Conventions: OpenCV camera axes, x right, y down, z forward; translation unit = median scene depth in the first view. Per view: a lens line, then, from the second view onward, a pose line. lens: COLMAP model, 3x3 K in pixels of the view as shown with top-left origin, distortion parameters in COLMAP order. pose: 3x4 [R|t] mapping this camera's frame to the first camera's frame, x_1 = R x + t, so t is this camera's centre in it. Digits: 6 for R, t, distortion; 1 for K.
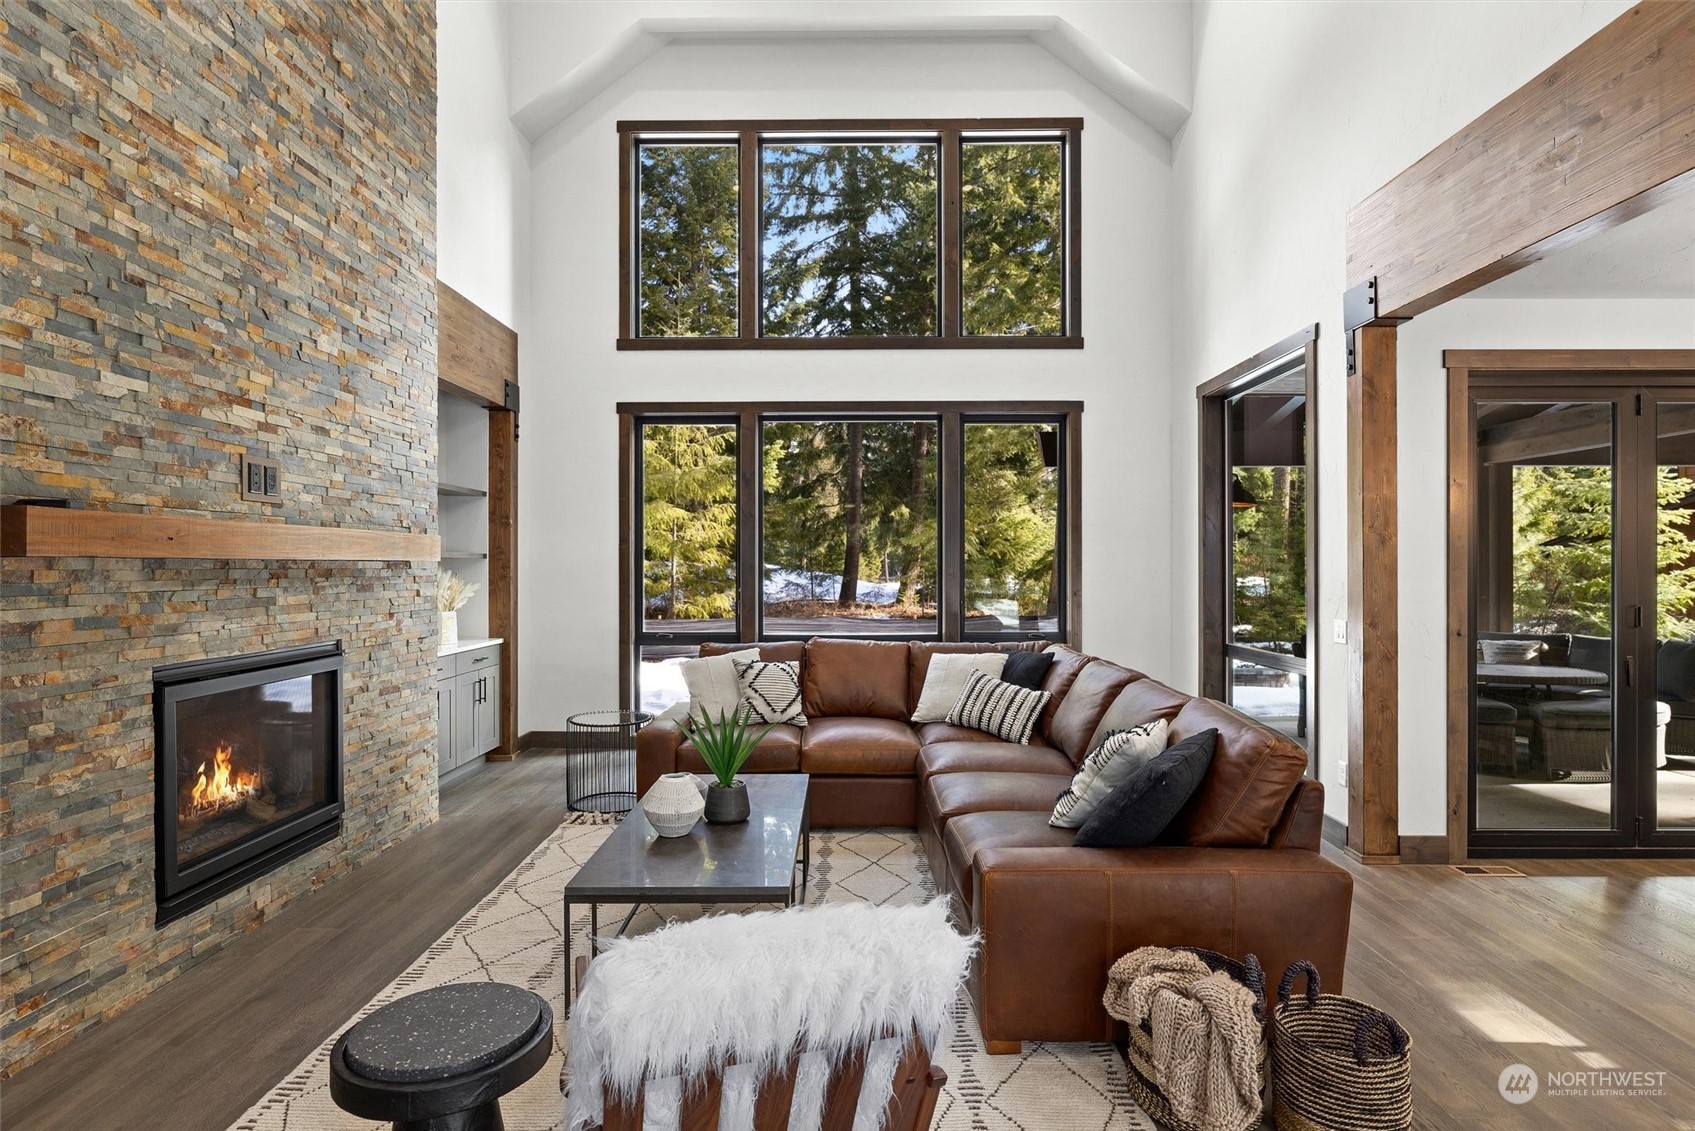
lens RADIAL K [[901.0, 0, 848.0], [0, 901.0, 568.6], [0, 0, 1]] dist [-0.004659, 0.001147]
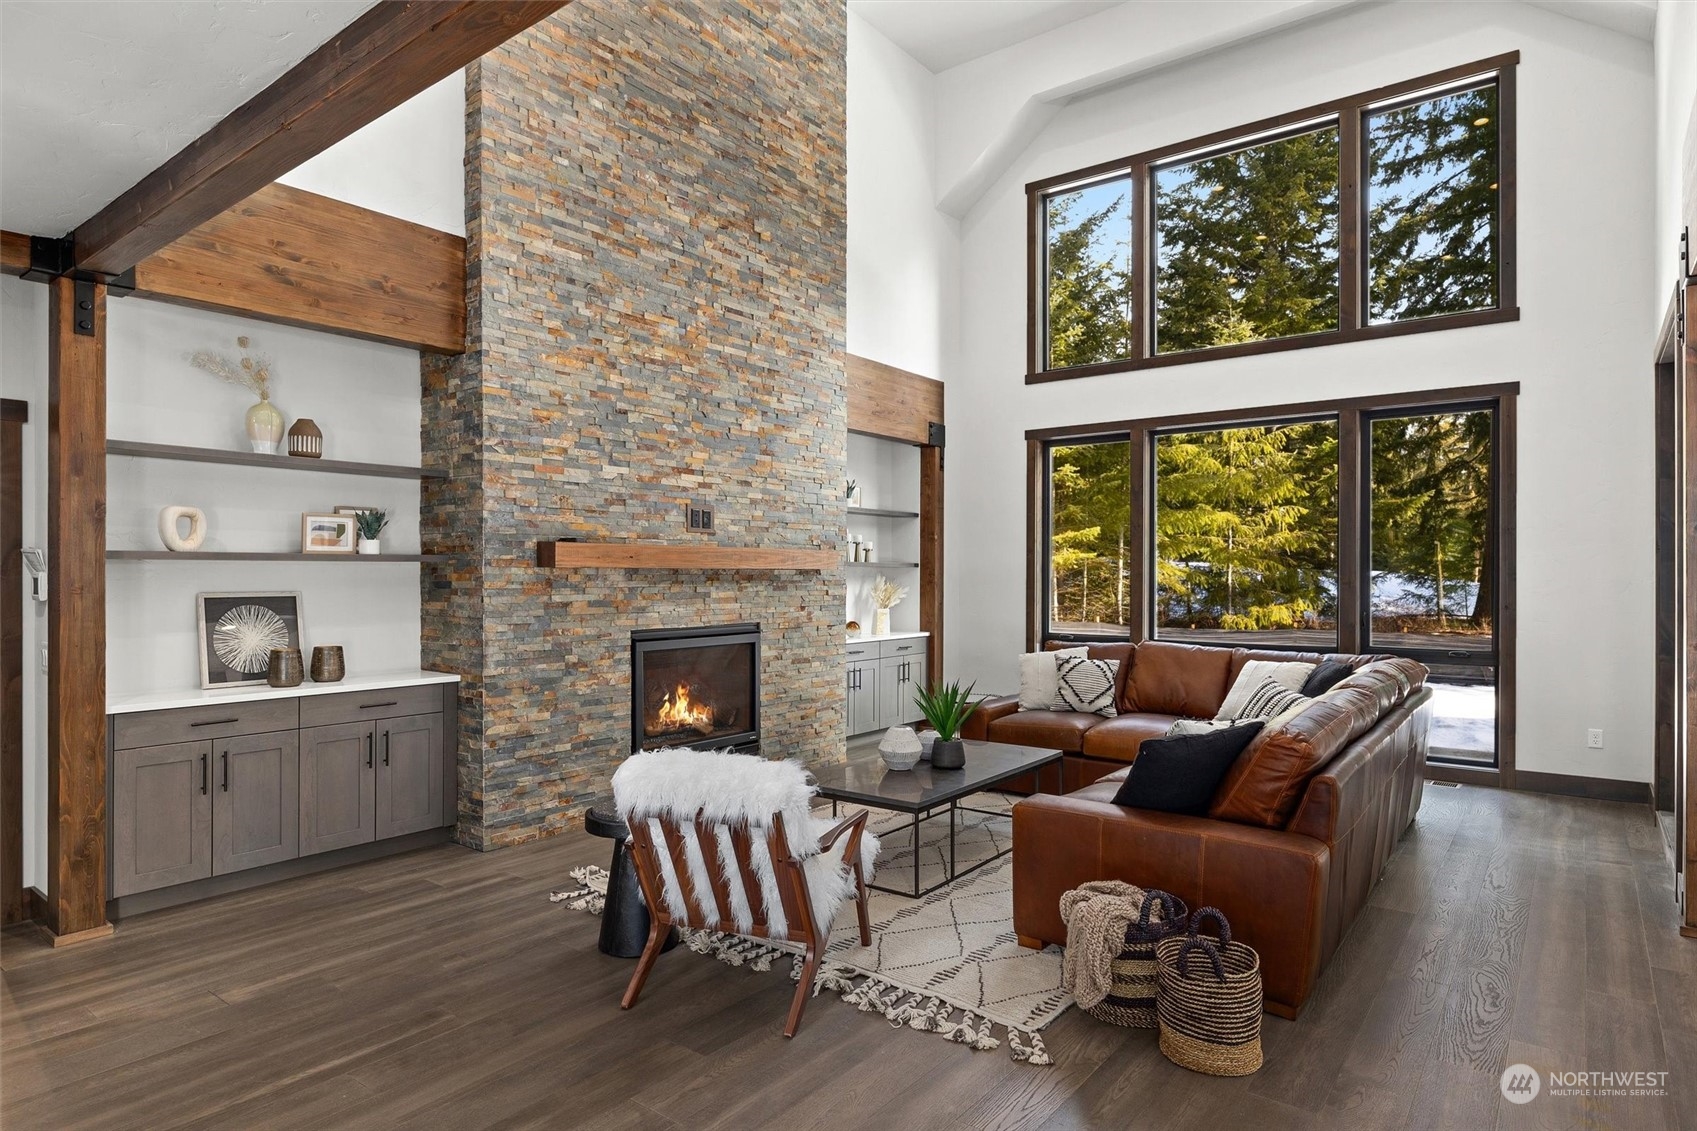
lens RADIAL K [[950.2, 0, 856.5], [0, 950.2, 574.8], [0, 0, 1]] dist [-0.002811, 0.000029]
pose [[0.802099, 0.003290, -0.597182, 0.526717], [-0.004303, 0.999991, -0.000270, 0.000058], [0.597175, 0.002786, 0.802106, -0.170442]]
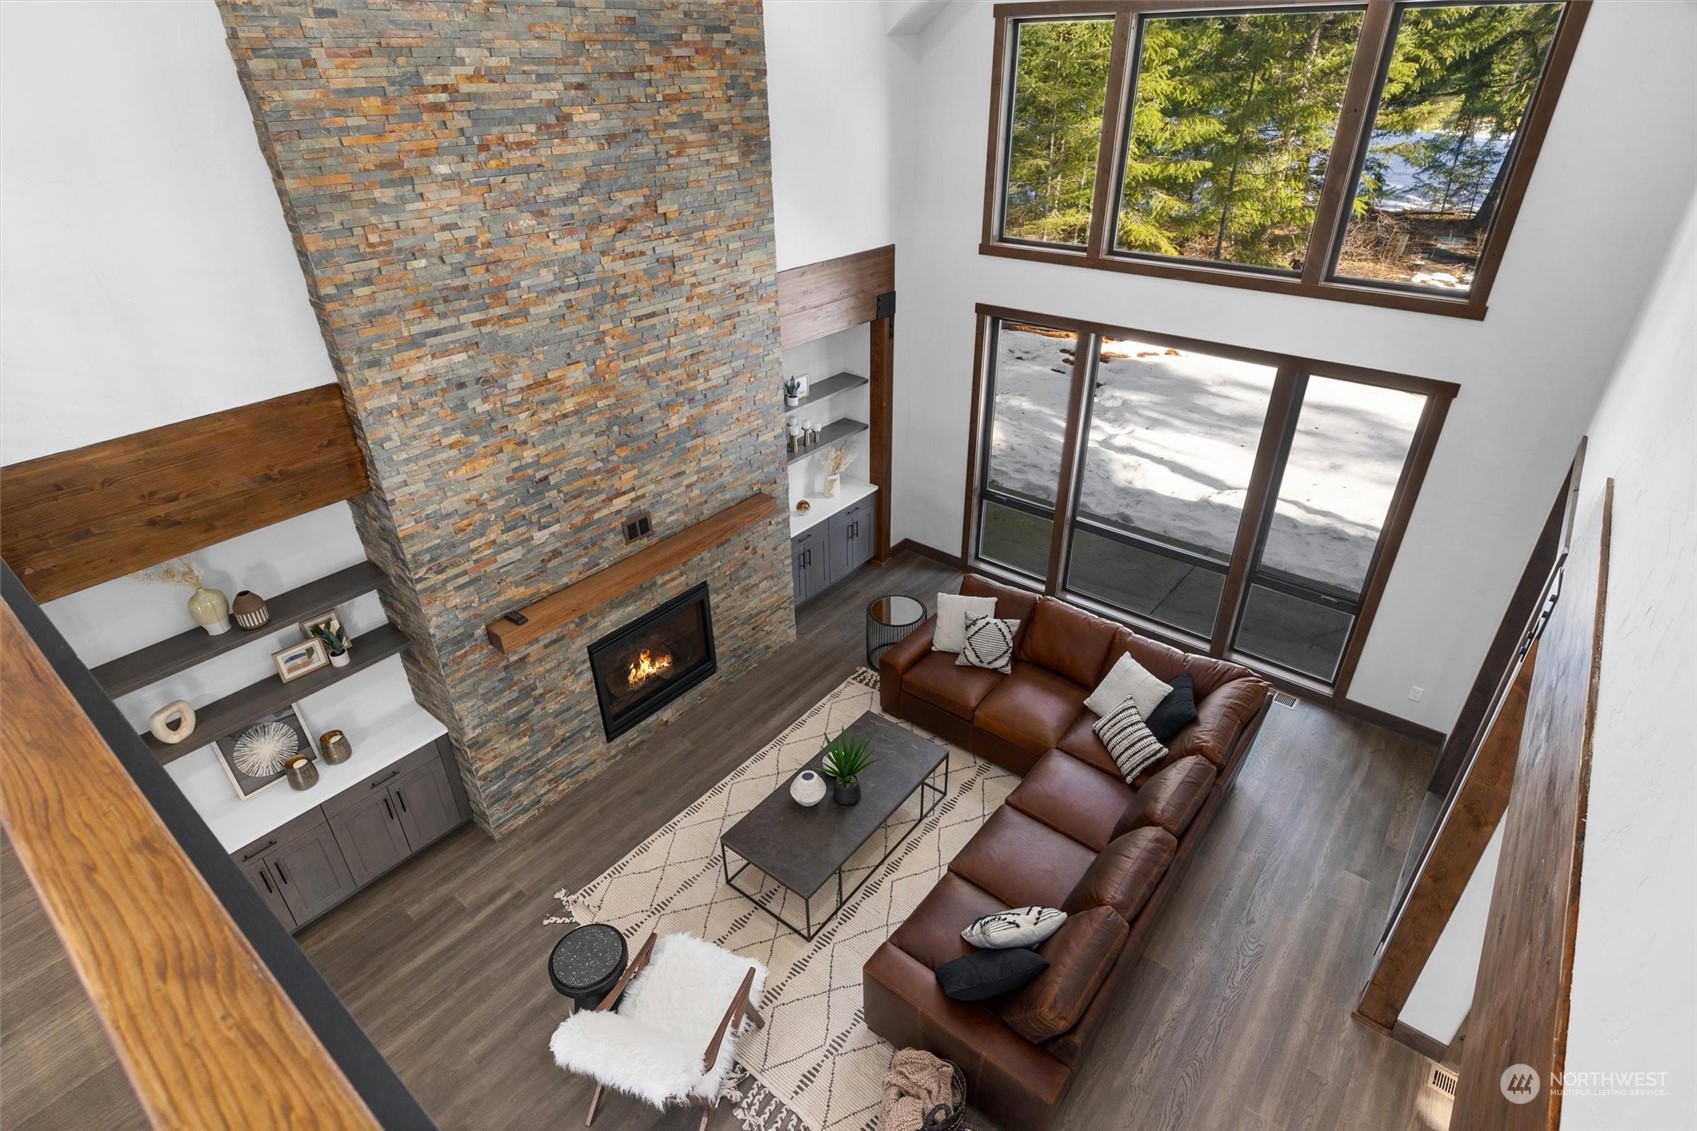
lens RADIAL K [[850.1, 0, 852.7], [0, 850.1, 560.3], [0, 0, 1]] dist [-0.004456, 0.000404]
pose [[0.785643, 0.304928, -0.538315, 0.520556], [0.006147, 0.866213, 0.499636, -0.784206], [0.618649, -0.395845, 0.678661, 0.112155]]
